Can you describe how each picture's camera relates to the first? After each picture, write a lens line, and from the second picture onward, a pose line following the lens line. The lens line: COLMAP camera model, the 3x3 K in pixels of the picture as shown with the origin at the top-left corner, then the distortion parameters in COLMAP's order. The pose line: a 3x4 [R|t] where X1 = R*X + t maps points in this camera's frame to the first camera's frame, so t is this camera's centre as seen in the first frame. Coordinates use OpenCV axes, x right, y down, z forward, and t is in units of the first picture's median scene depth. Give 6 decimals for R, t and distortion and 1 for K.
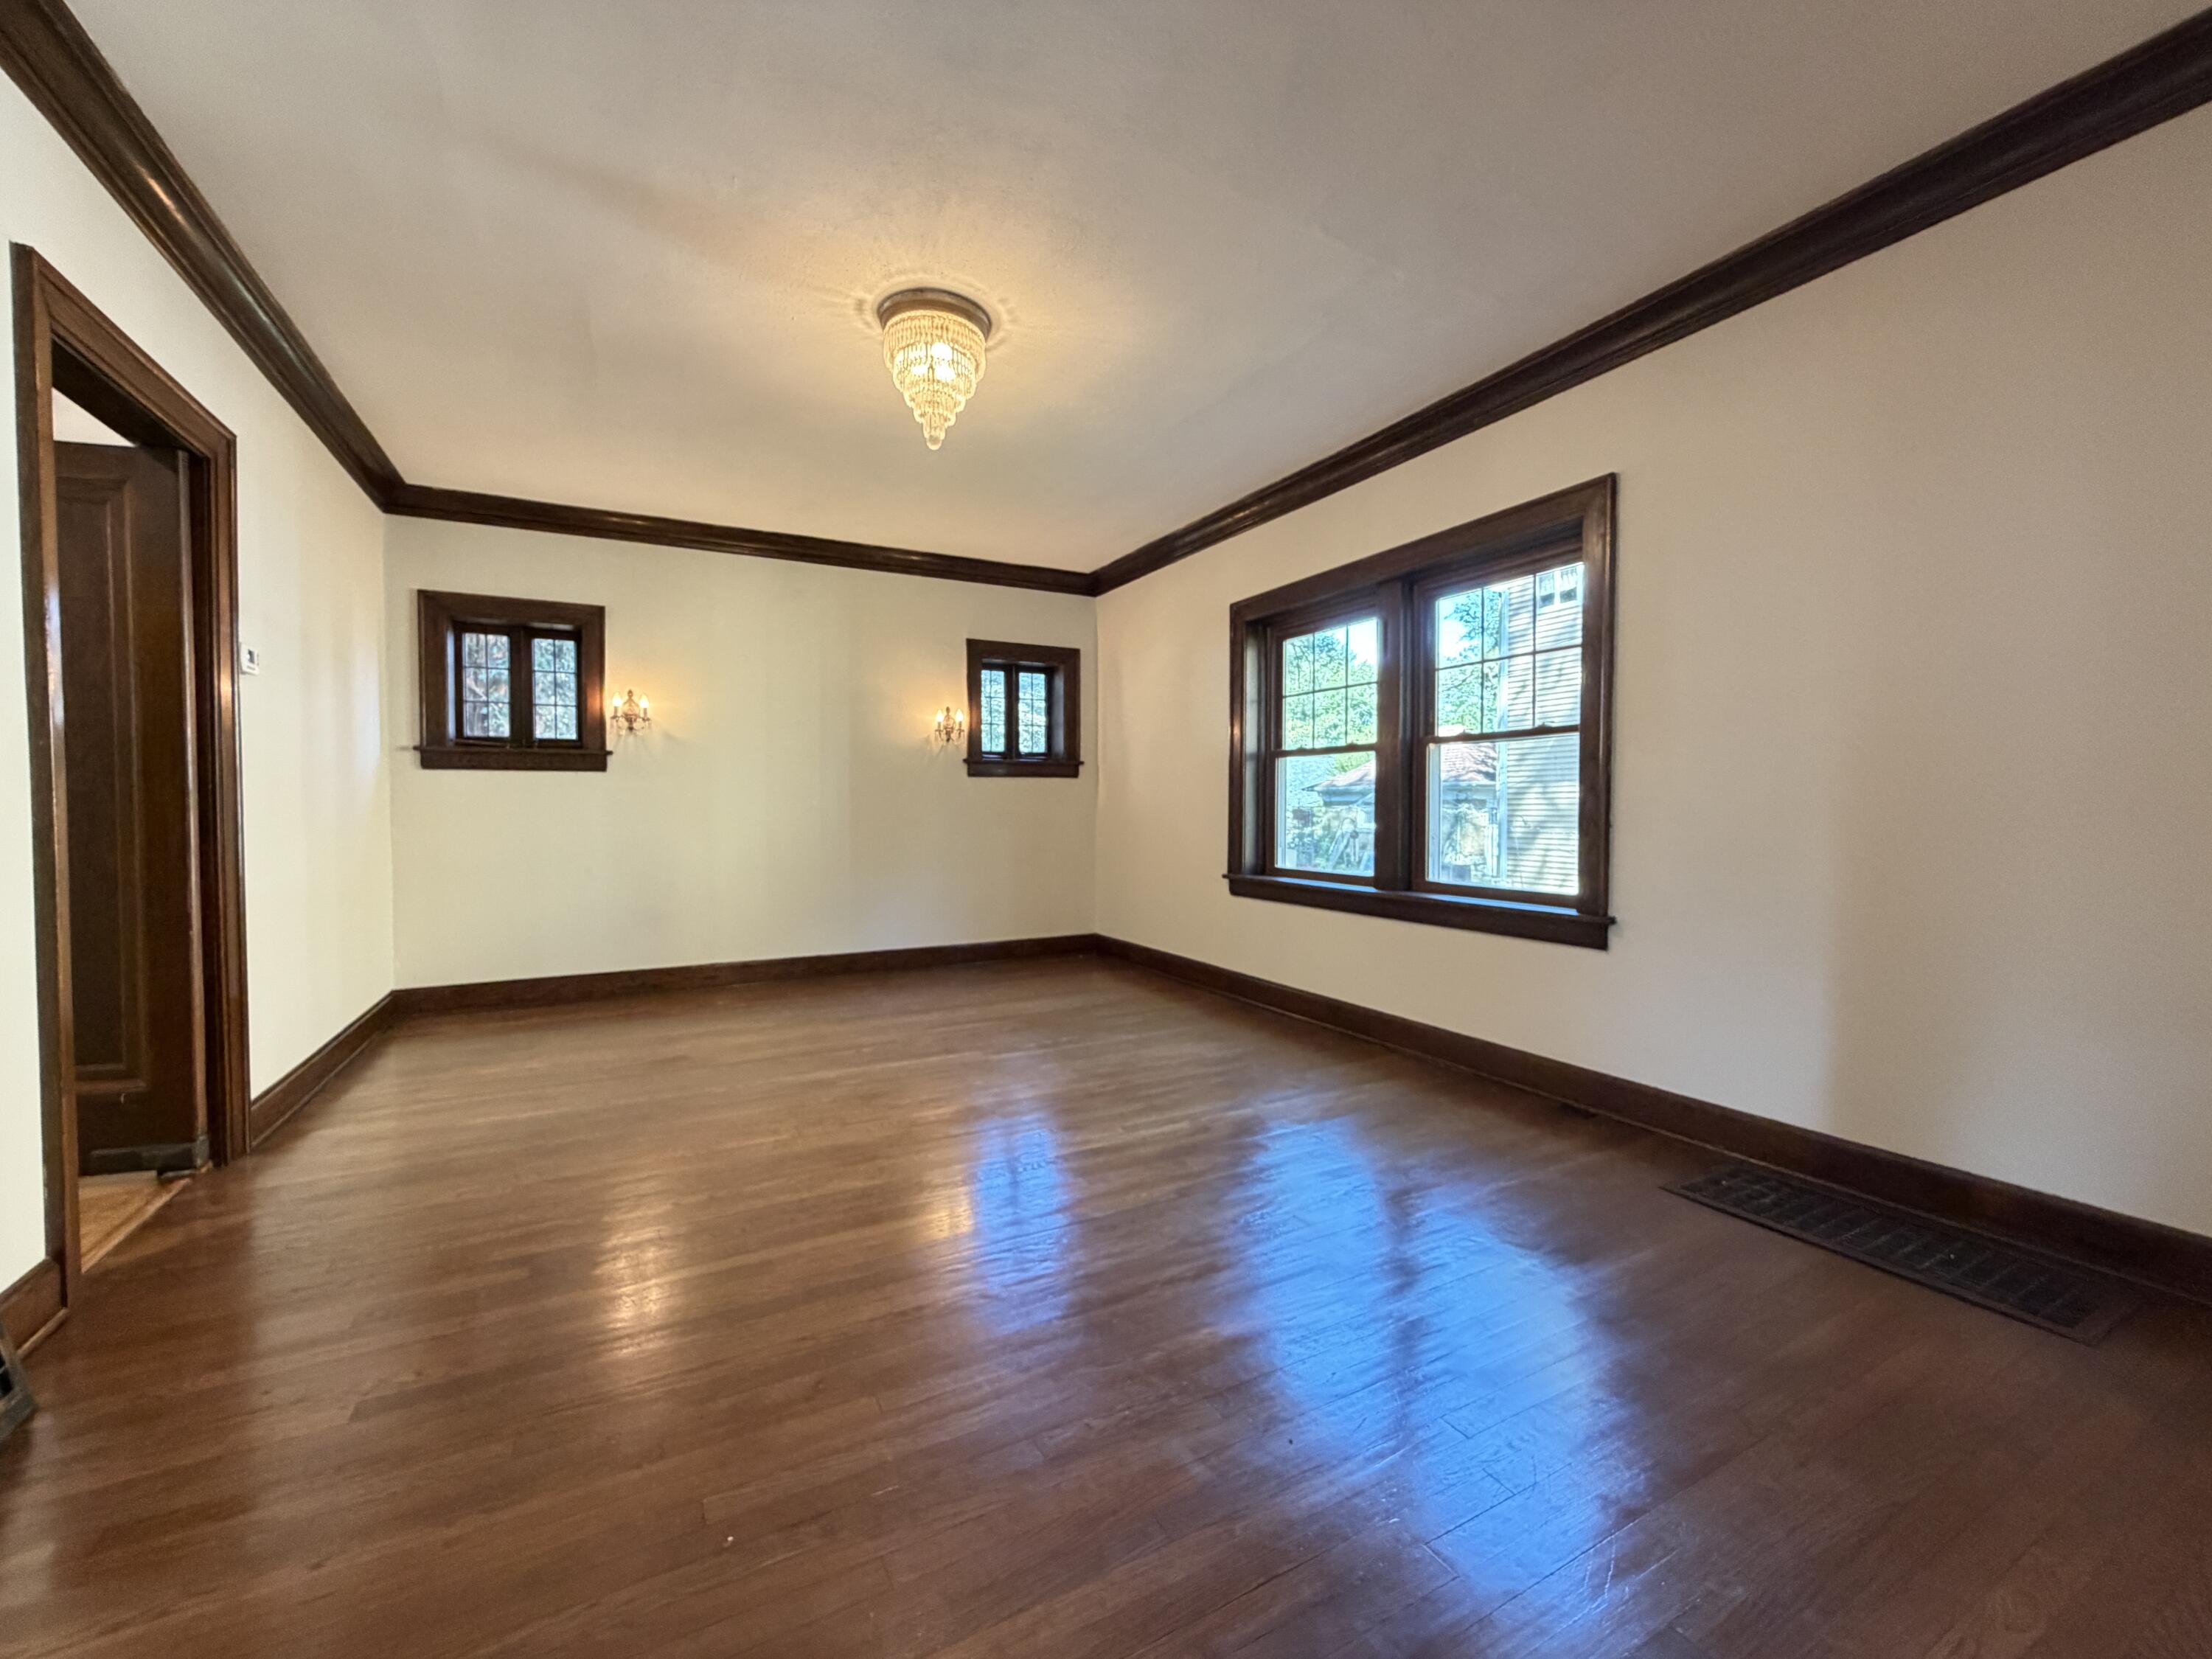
lens RADIAL K [[888.3, 0, 1112.2], [0, 888.3, 826.6], [0, 0, 1]] dist [0.002845, -0.000036]
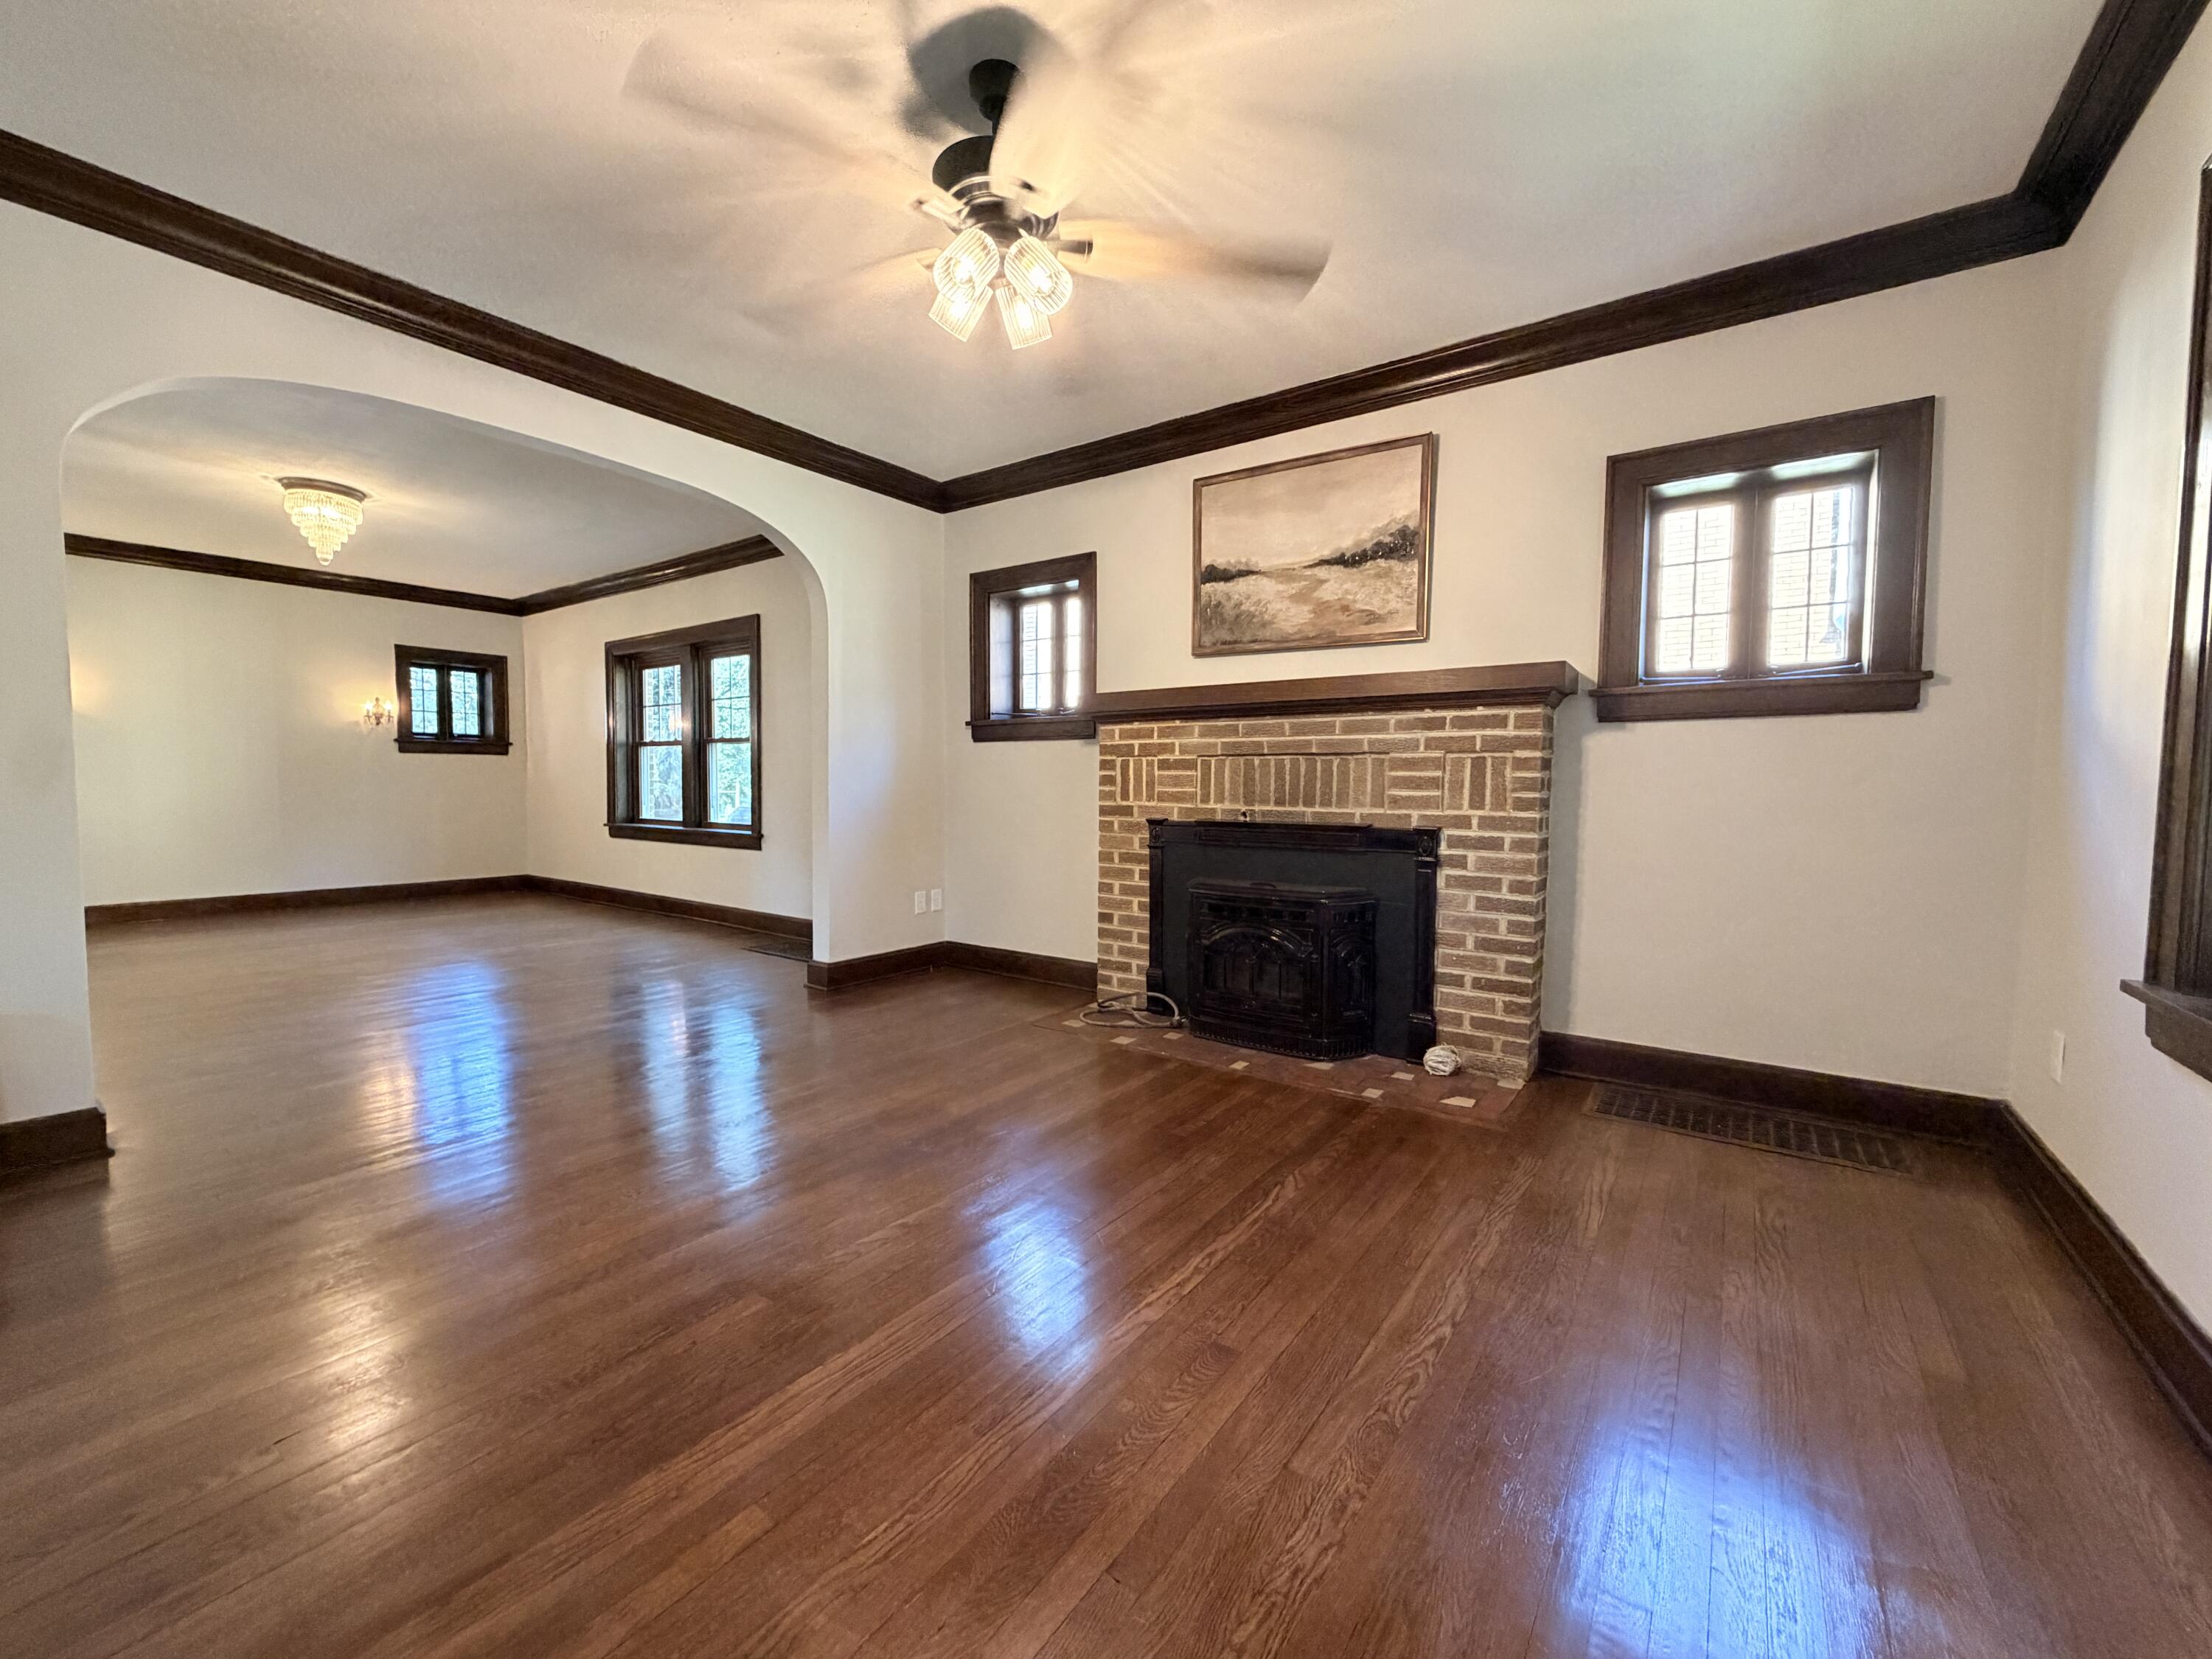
lens RADIAL K [[888.3, 0, 1101.5], [0, 888.3, 835.5], [0, 0, 1]] dist [0.002845, -0.000036]
pose [[0.902616, -0.010932, 0.430309, 0.242770], [-0.003122, 0.999485, 0.031940, 0.023949], [-0.430436, -0.030173, 0.902117, -0.731862]]
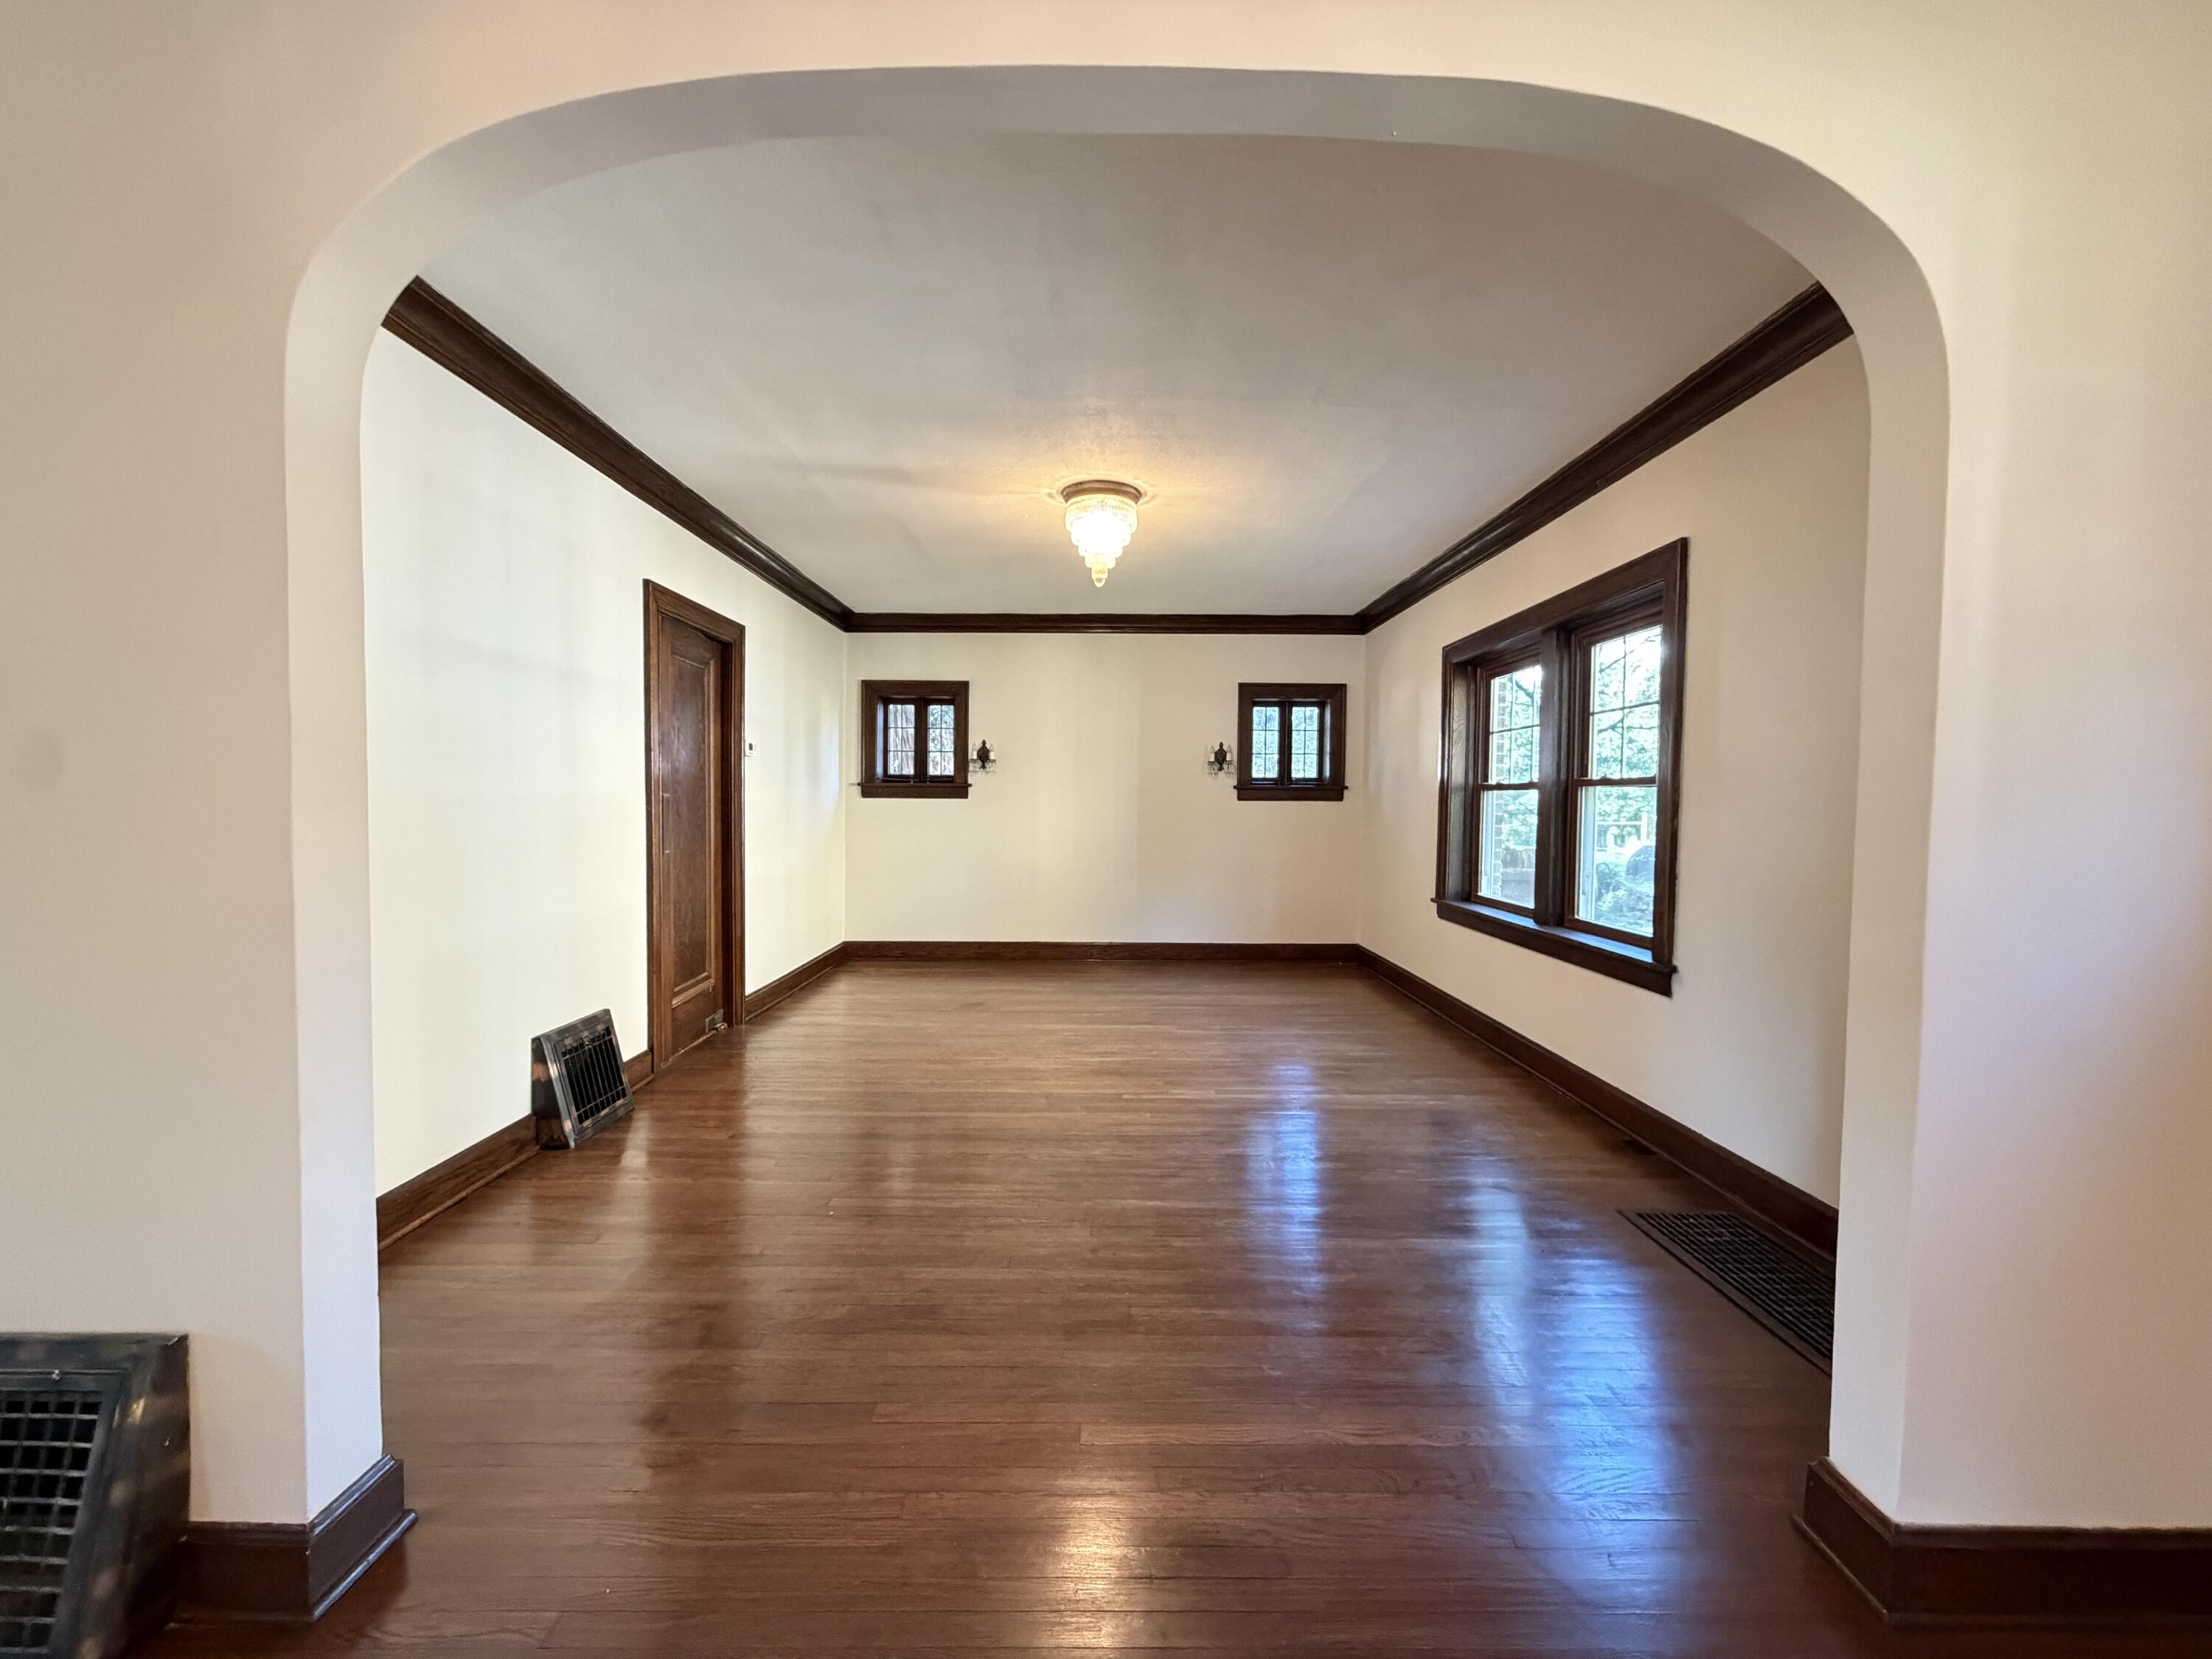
lens RADIAL K [[888.3, 0, 1114.8], [0, 888.3, 833.0], [0, 0, 1]] dist [0.002845, -0.000036]
pose [[0.887629, 0.026380, -0.459803, 0.284891], [-0.021504, 0.999643, 0.015840, -0.035013], [0.460057, -0.004173, 0.887880, -0.139404]]
